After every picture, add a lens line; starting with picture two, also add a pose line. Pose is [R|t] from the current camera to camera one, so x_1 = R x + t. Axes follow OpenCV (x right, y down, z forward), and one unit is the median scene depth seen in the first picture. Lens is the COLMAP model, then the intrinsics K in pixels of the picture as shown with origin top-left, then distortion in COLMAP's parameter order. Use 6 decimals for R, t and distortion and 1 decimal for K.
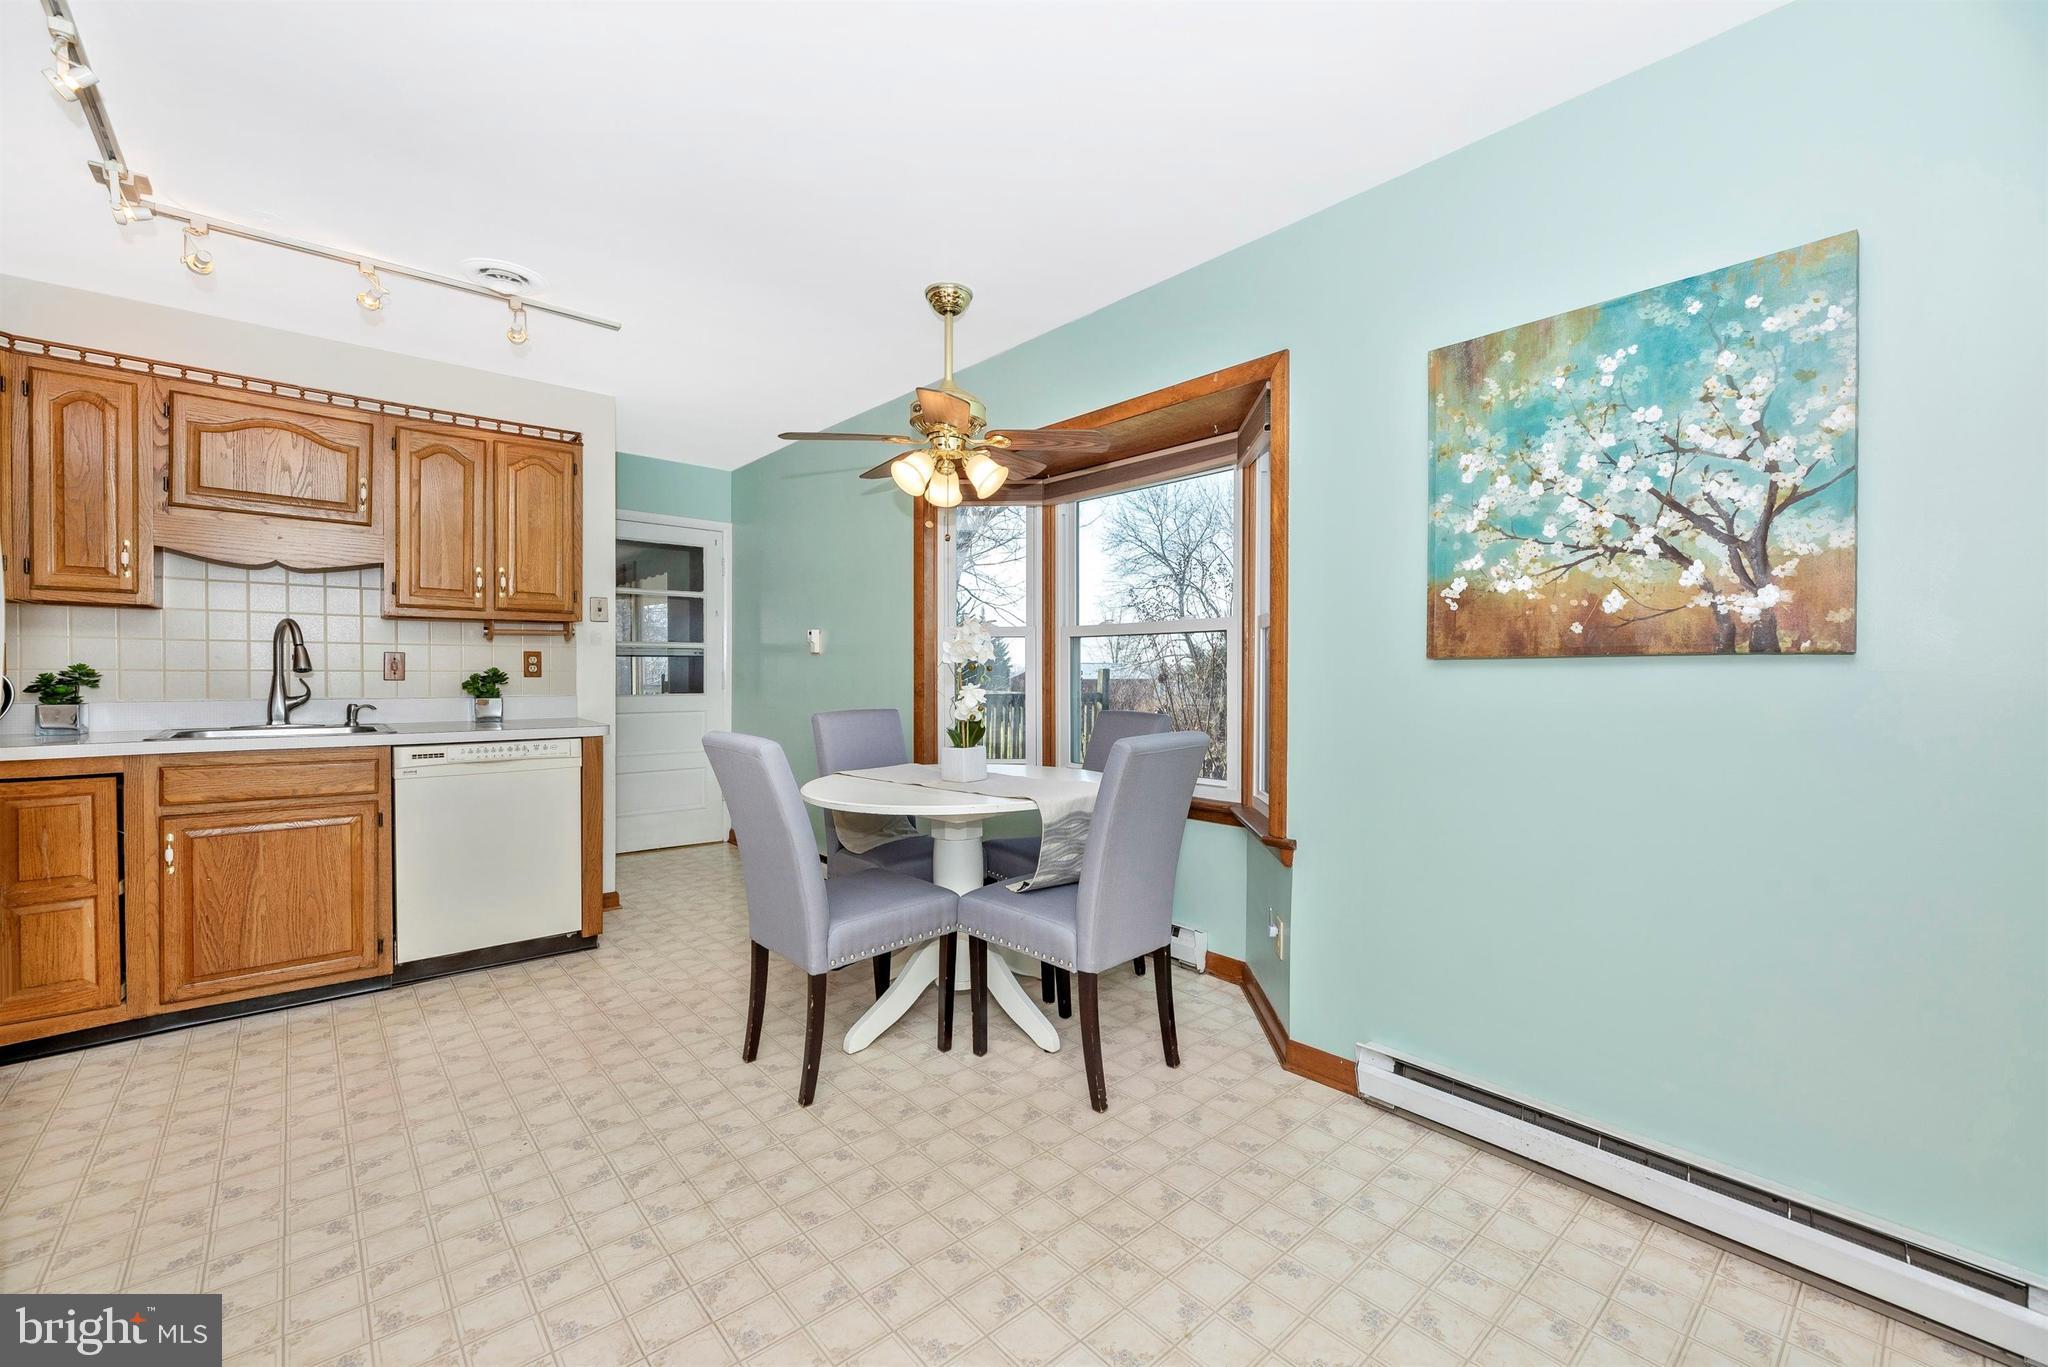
lens RADIAL K [[859.1, 0, 1024.0], [0, 859.1, 683.5], [0, 0, 1]] dist [-0.002536, 0.000354]
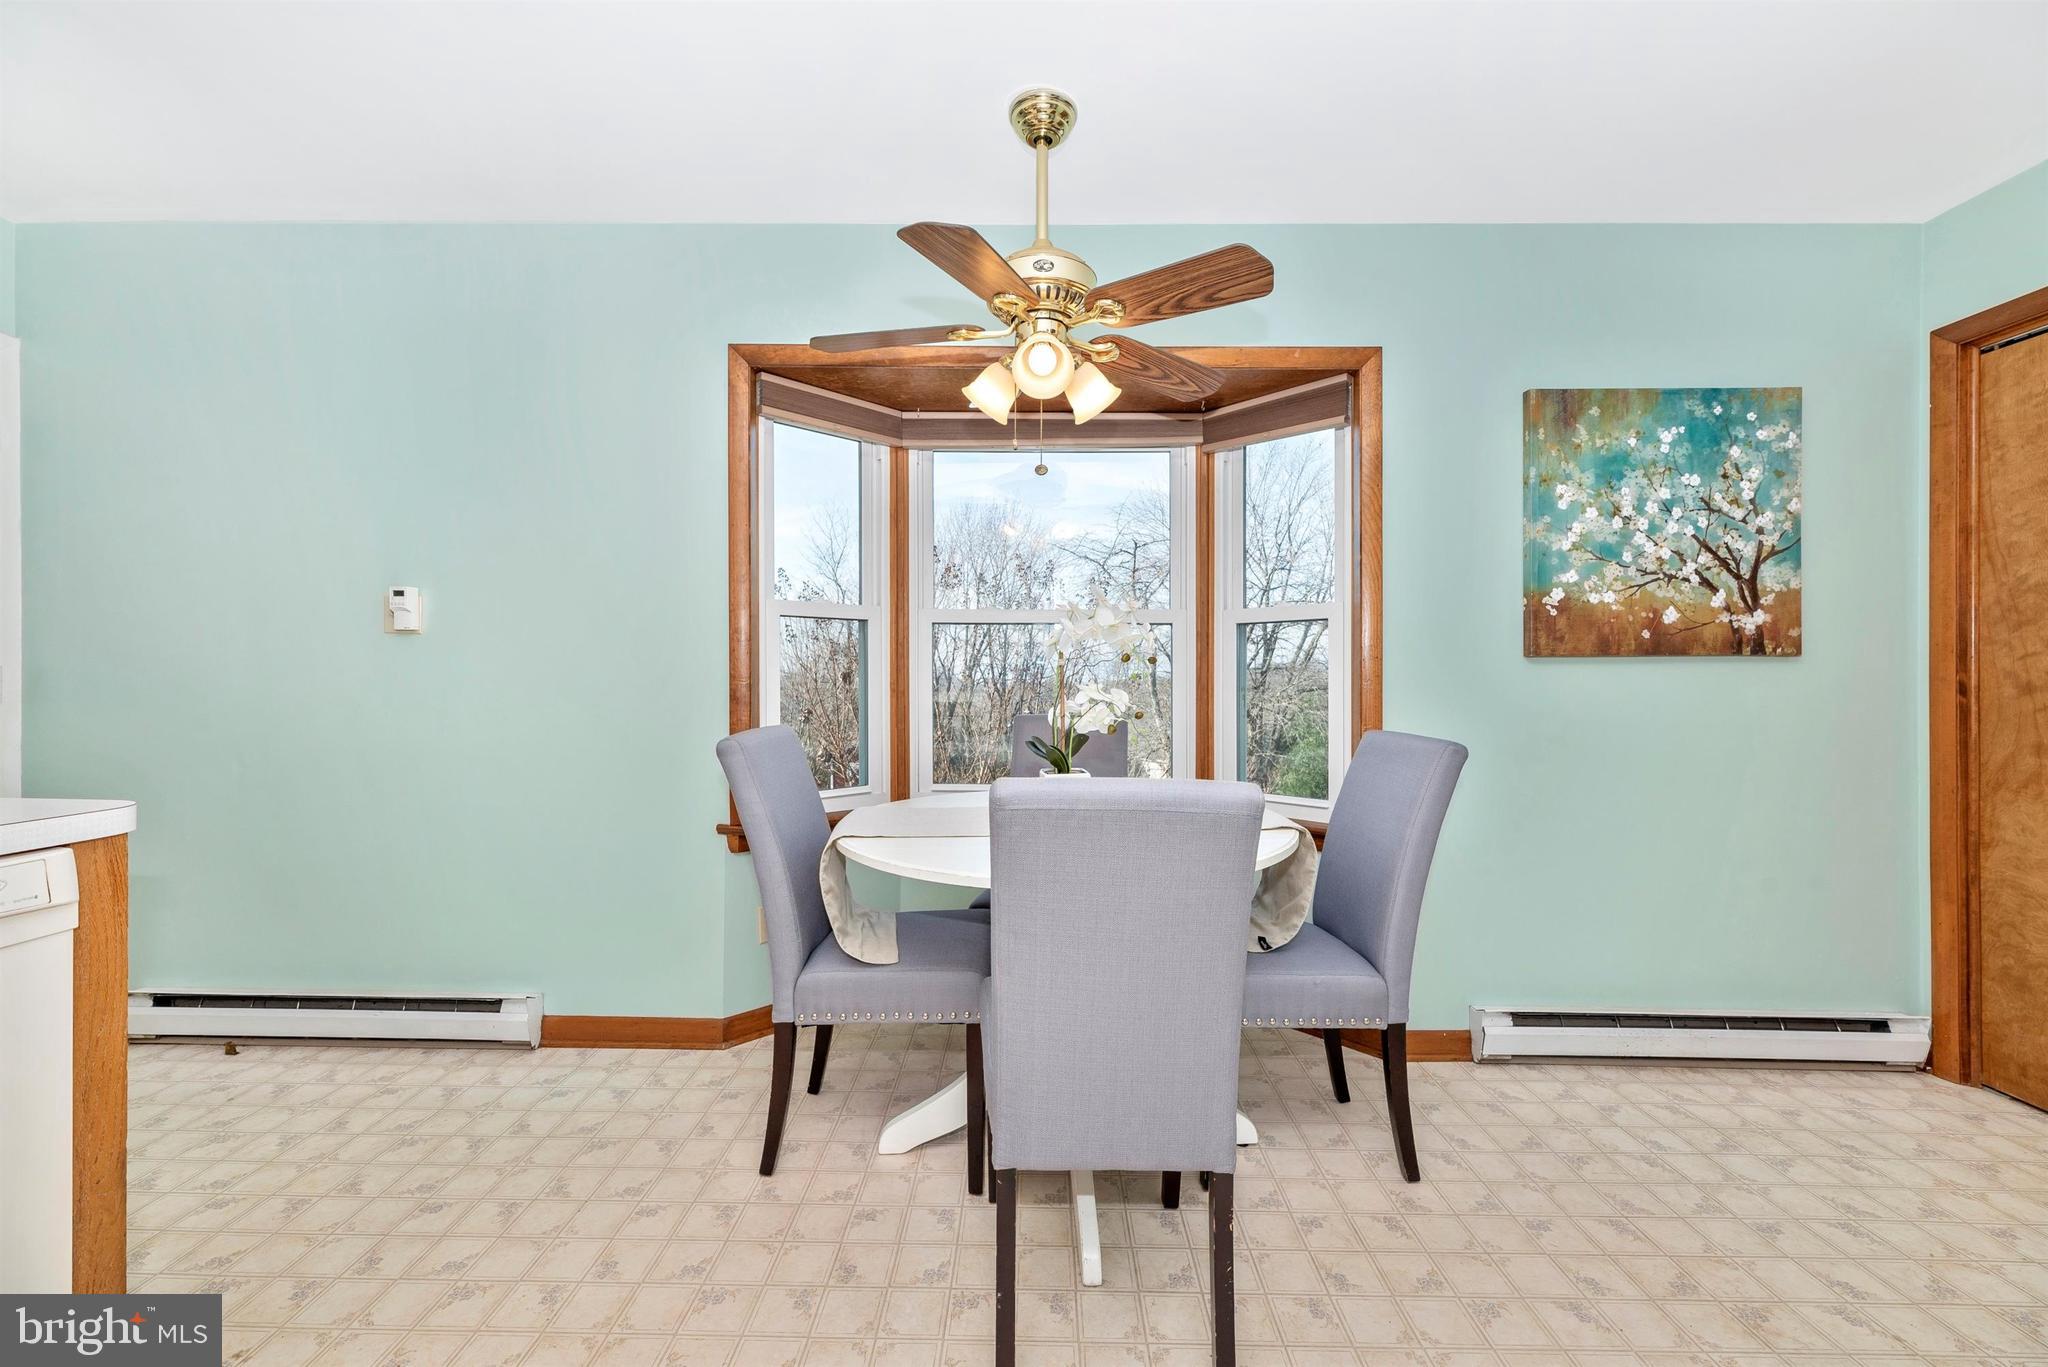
lens RADIAL K [[833.3, 0, 1100.5], [0, 833.3, 689.2], [0, 0, 1]] dist [0.016241, 0.000190]
pose [[0.645740, -0.005473, 0.763538, -0.888026], [0.007552, 0.999971, 0.000781, 0.012108], [-0.763520, 0.005261, 0.645762, 0.836052]]
